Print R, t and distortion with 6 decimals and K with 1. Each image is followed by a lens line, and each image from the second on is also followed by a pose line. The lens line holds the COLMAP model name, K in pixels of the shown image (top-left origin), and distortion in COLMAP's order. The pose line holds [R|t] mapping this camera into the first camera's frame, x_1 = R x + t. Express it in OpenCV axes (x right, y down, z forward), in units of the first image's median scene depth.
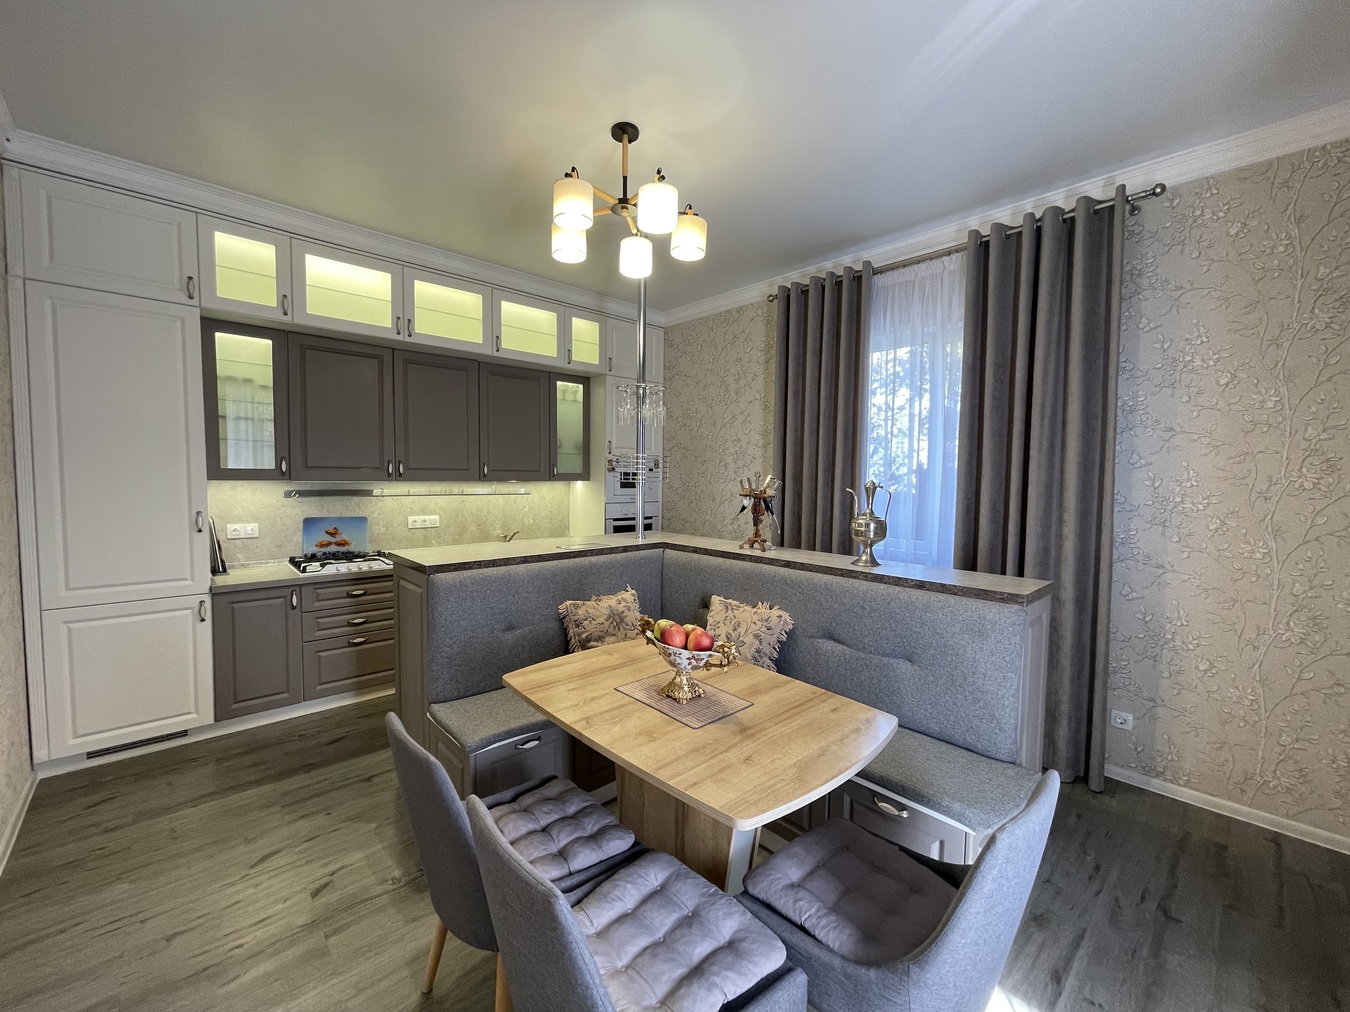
lens RADIAL K [[543.0, 0, 669.4], [0, 543.0, 506.2], [0, 0, 1]] dist [-0.001564, -0.000652]
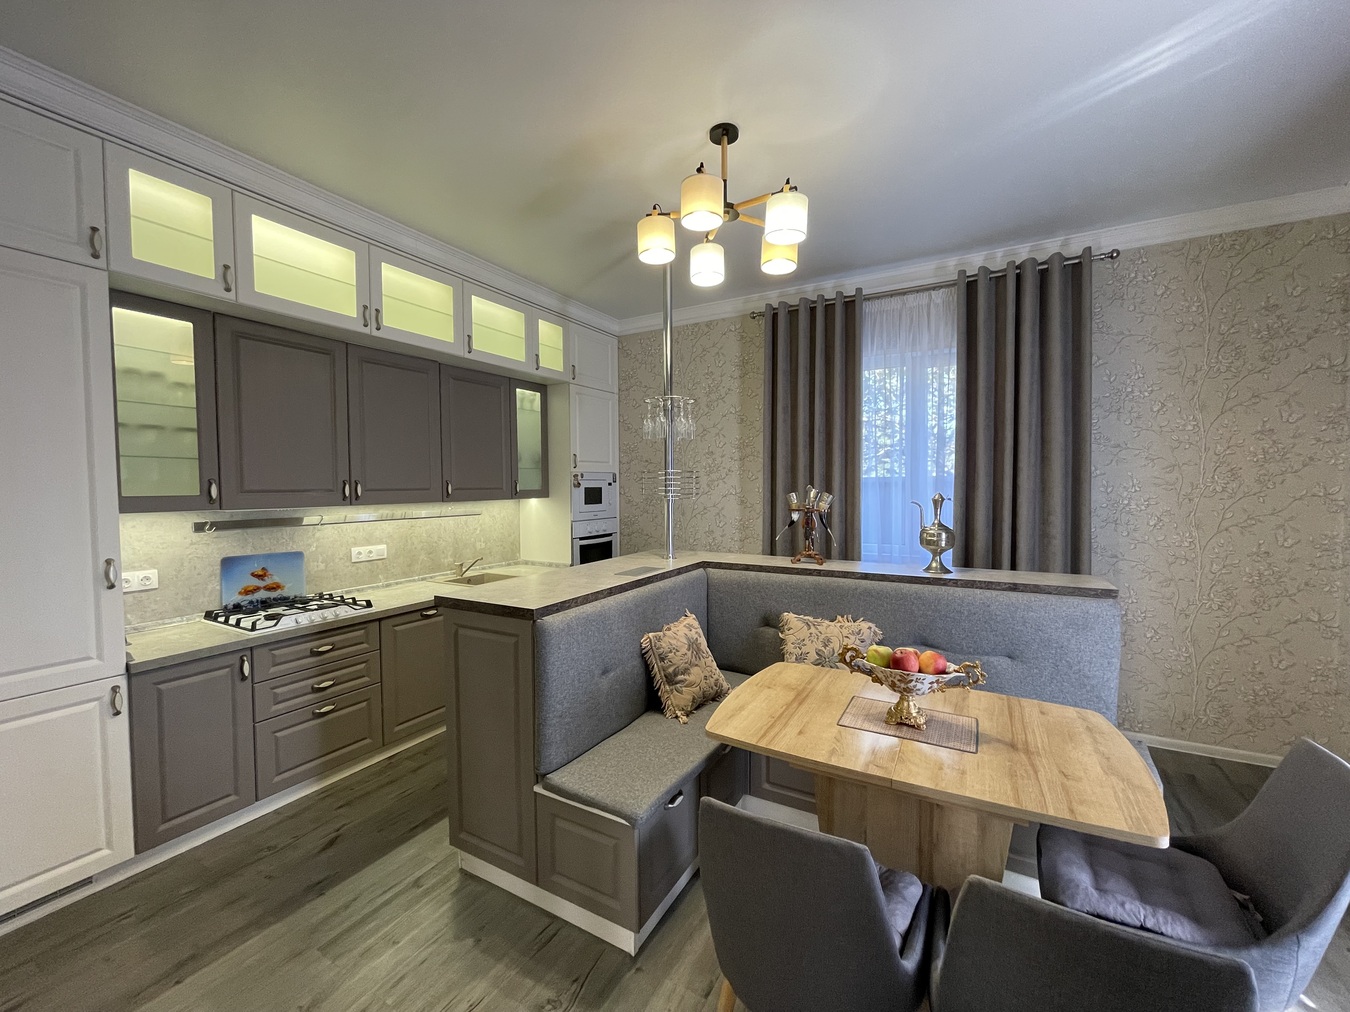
lens RADIAL K [[543.0, 0, 667.7], [0, 543.0, 505.9], [0, 0, 1]] dist [-0.001564, -0.000652]
pose [[0.953543, -0.031907, 0.299561, -0.363132], [0.037135, 0.999241, -0.011775, -0.022862], [-0.298958, 0.022352, 0.954004, 0.103564]]
